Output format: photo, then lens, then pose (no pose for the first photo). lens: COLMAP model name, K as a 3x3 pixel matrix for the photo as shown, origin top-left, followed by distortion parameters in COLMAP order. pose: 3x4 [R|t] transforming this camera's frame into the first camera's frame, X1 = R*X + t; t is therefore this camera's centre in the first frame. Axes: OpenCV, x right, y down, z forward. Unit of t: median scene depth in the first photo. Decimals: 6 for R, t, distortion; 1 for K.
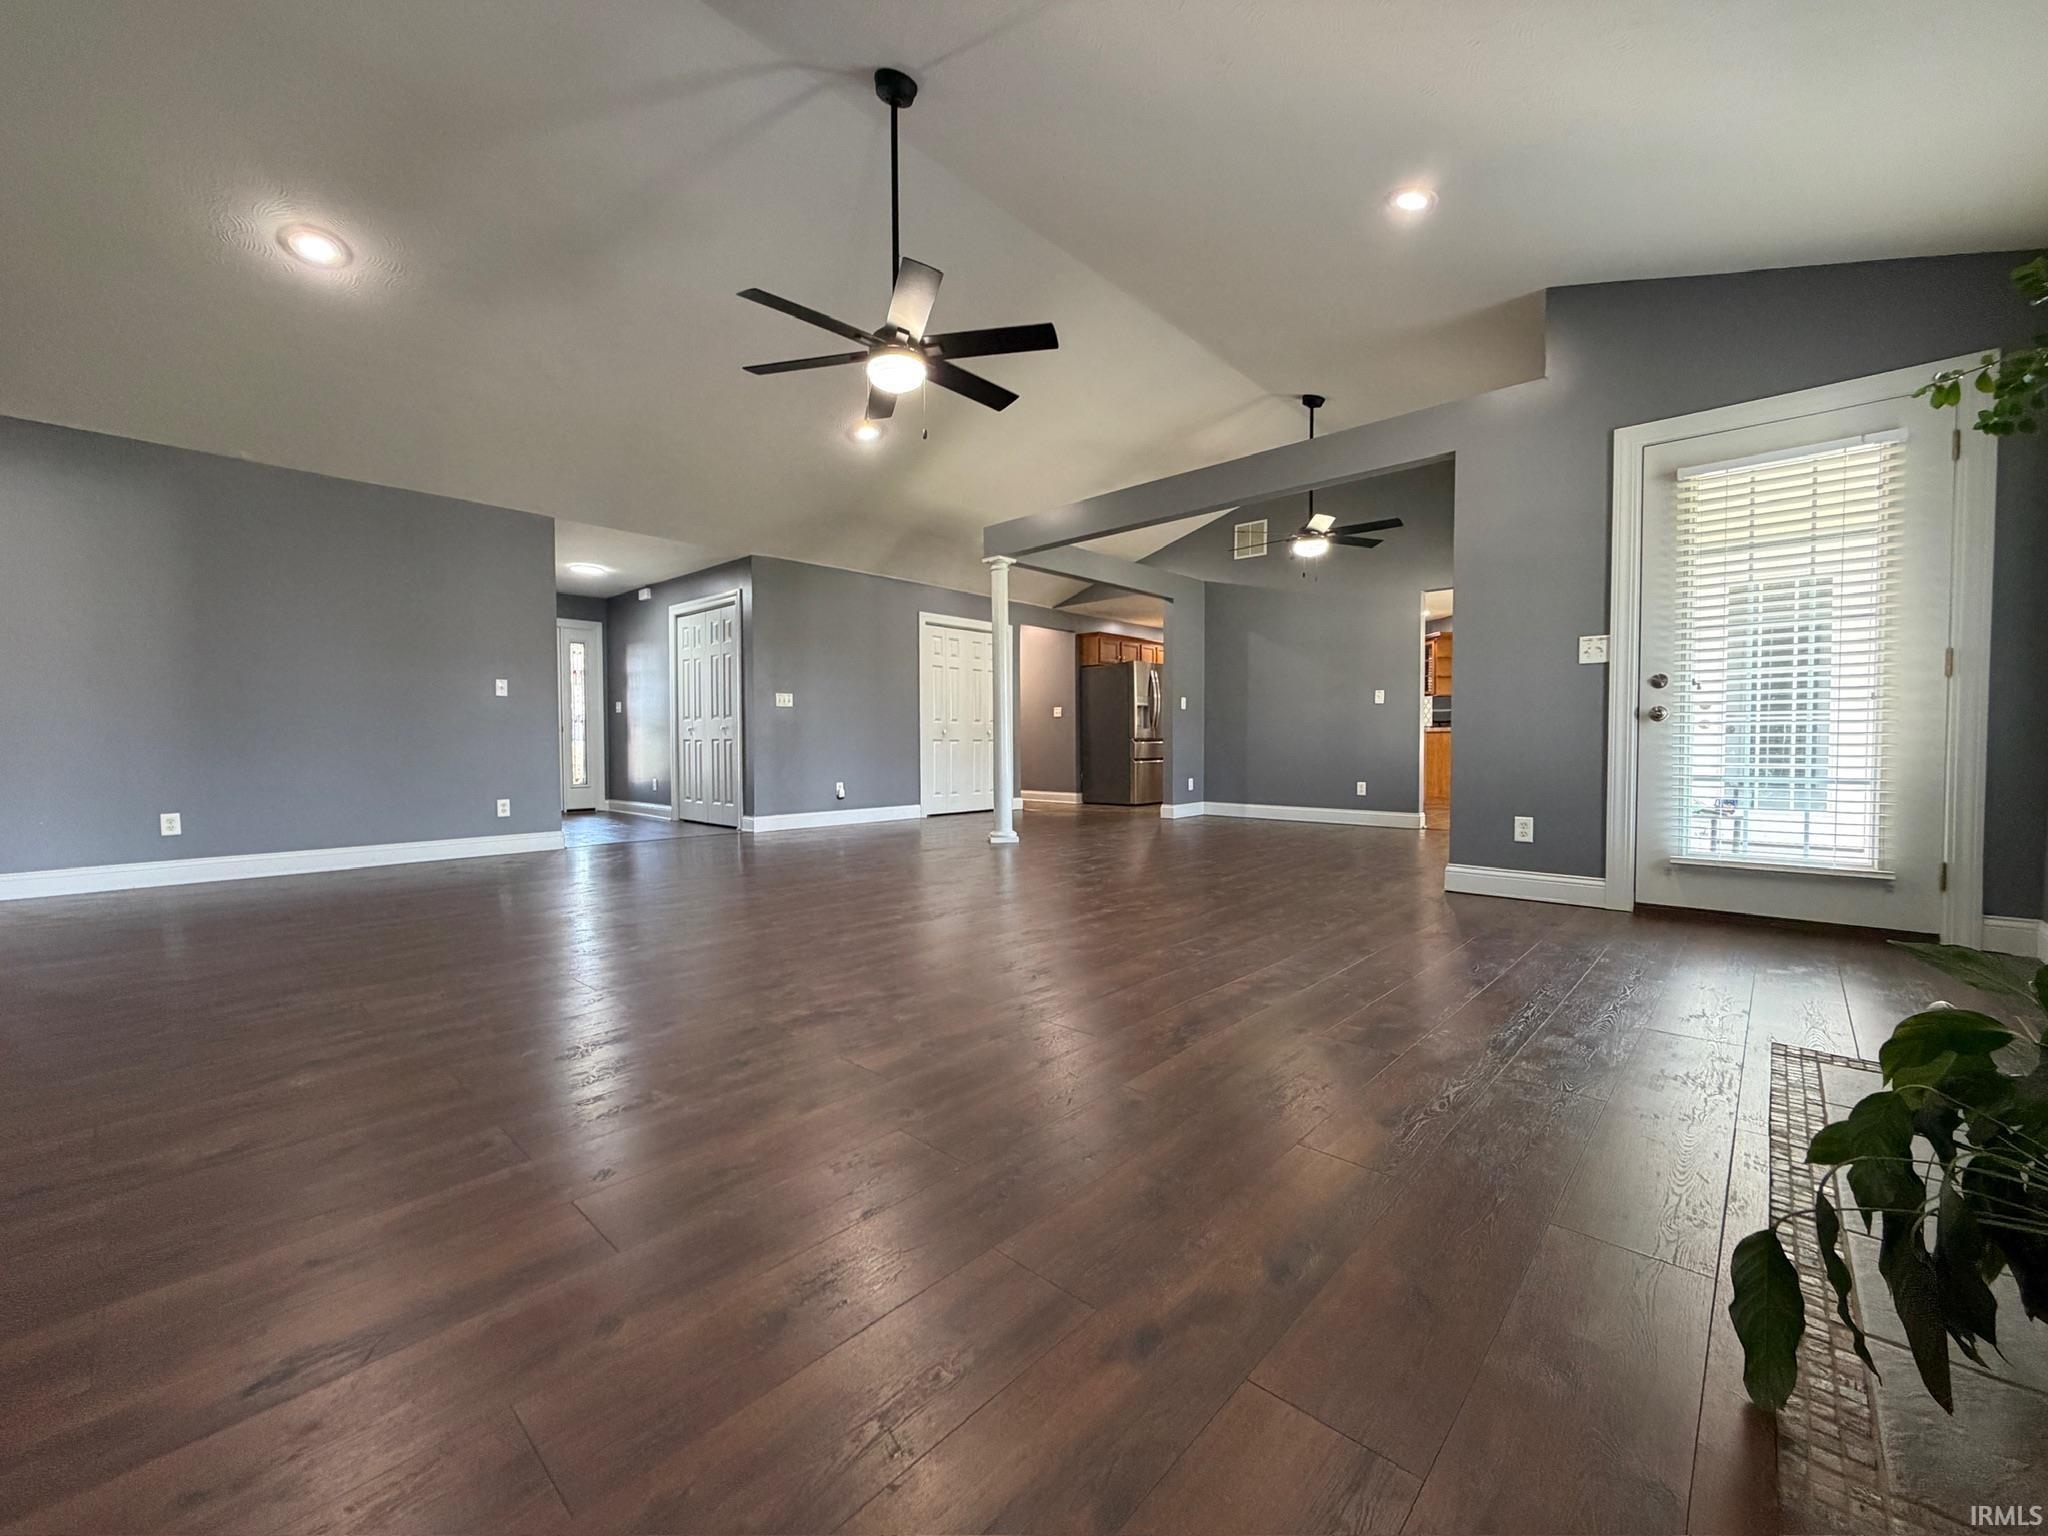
lens RADIAL K [[817.8, 0, 1020.3], [0, 817.8, 767.7], [0, 0, 1]] dist [0.001662, 0.000009]
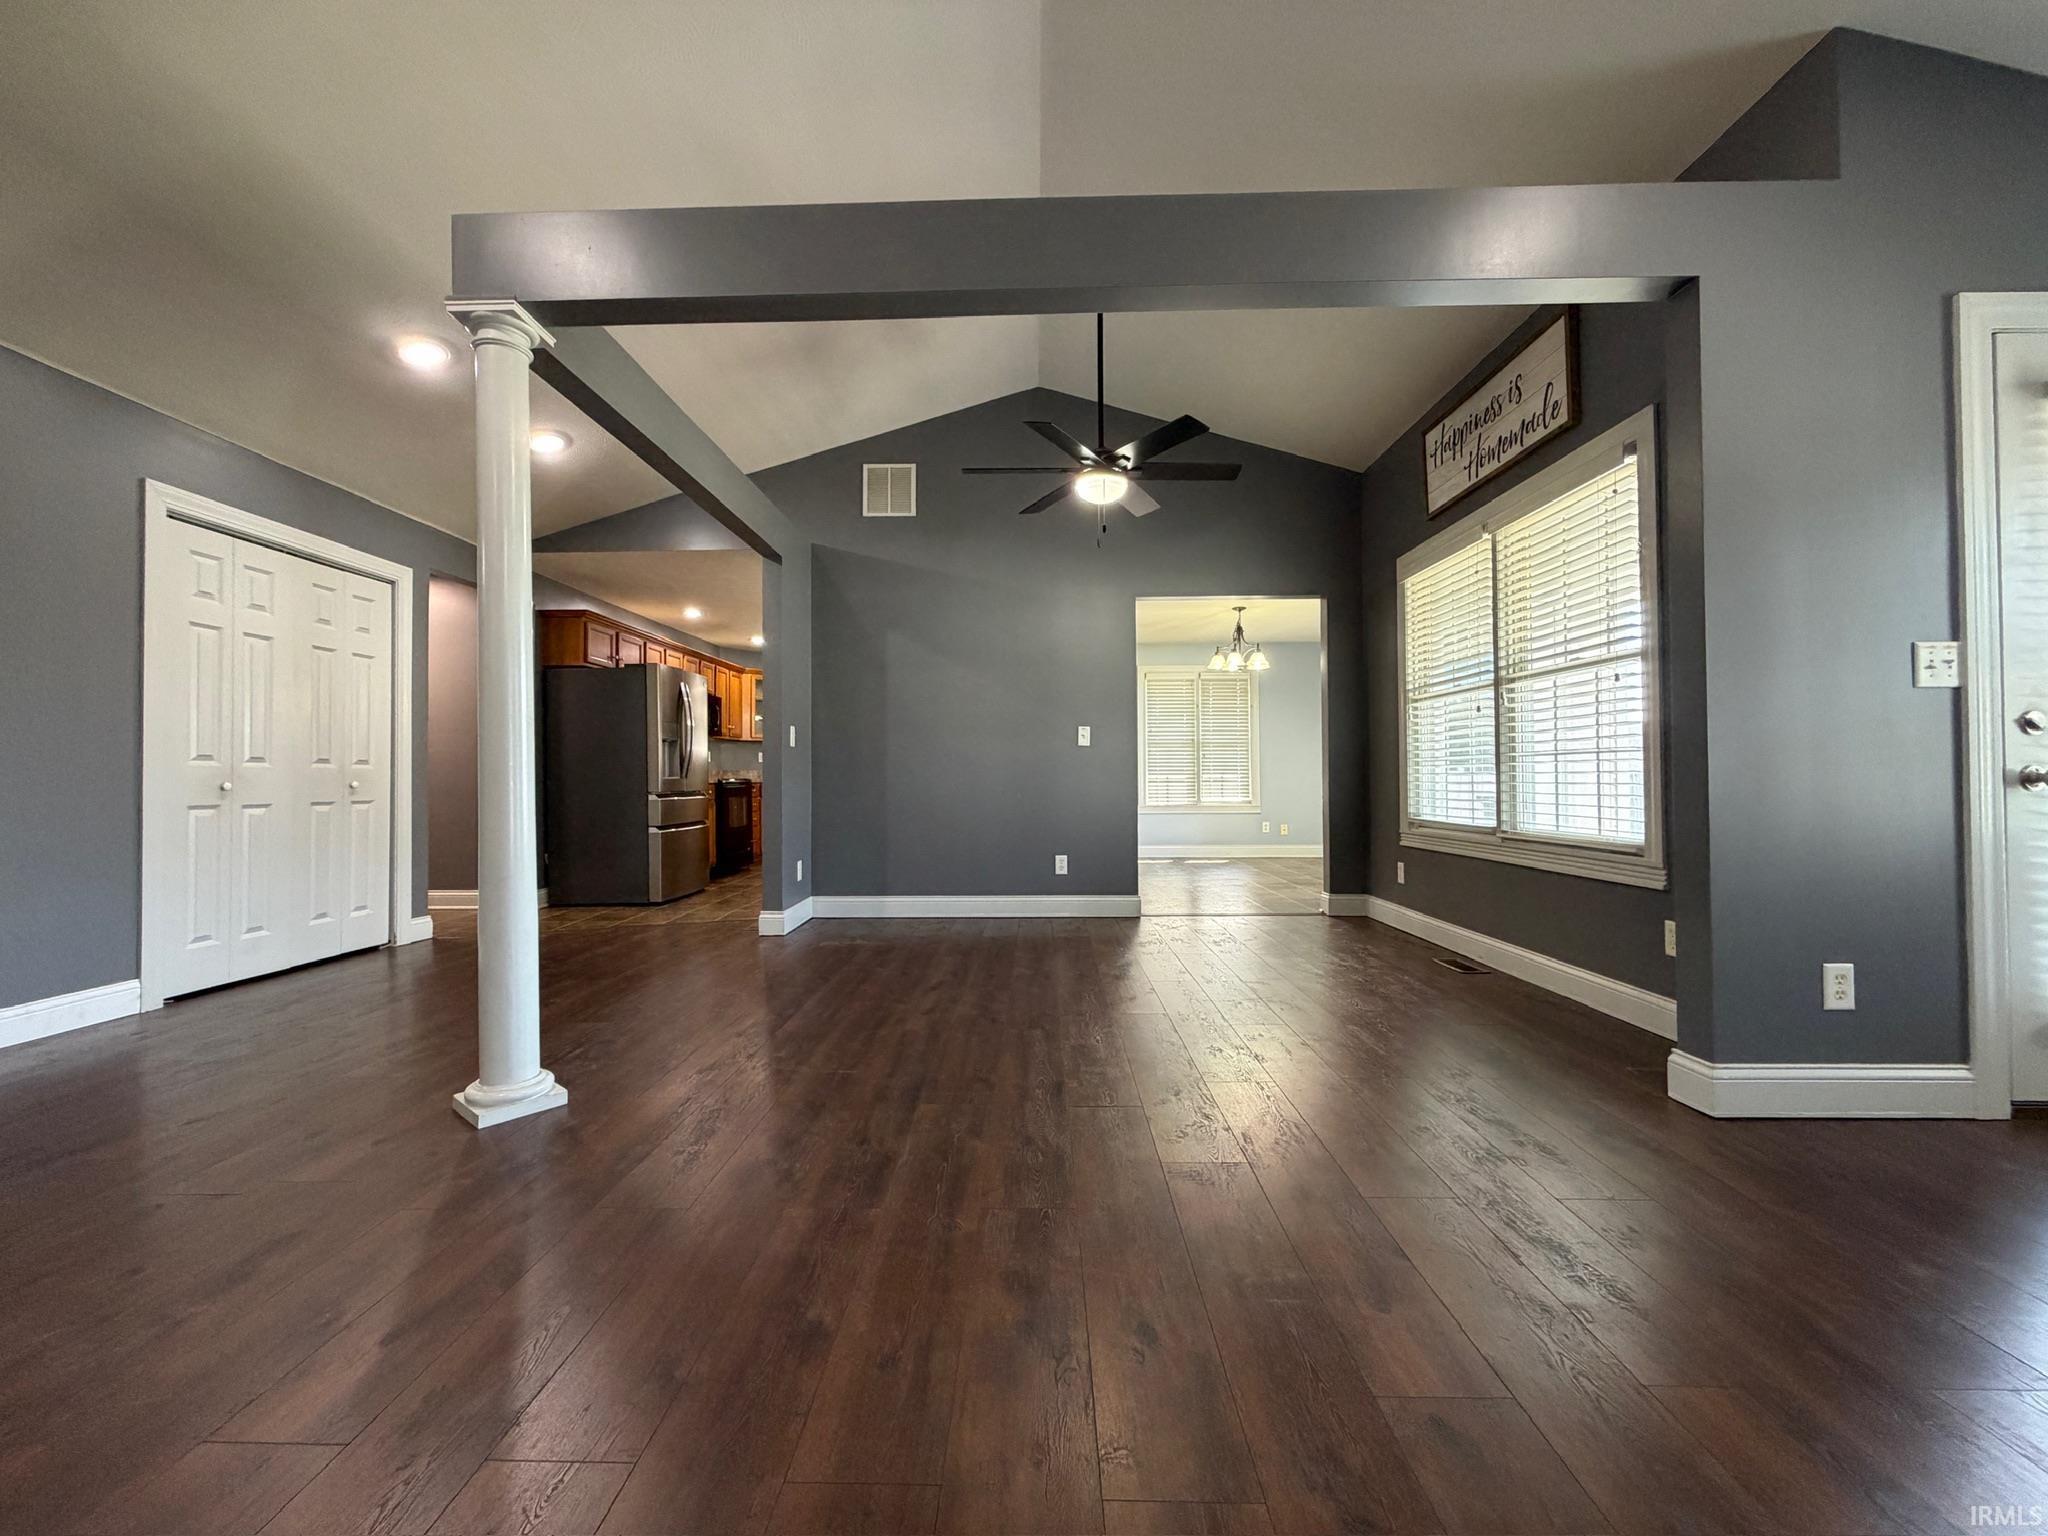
lens RADIAL K [[817.8, 0, 1020.3], [0, 817.8, 767.7], [0, 0, 1]] dist [0.001662, 0.000009]
pose [[0.747764, 0.007416, 0.663923, -0.076932], [0.024017, 0.998981, -0.038208, -0.031561], [-0.663530, 0.044516, 0.746824, 0.482763]]
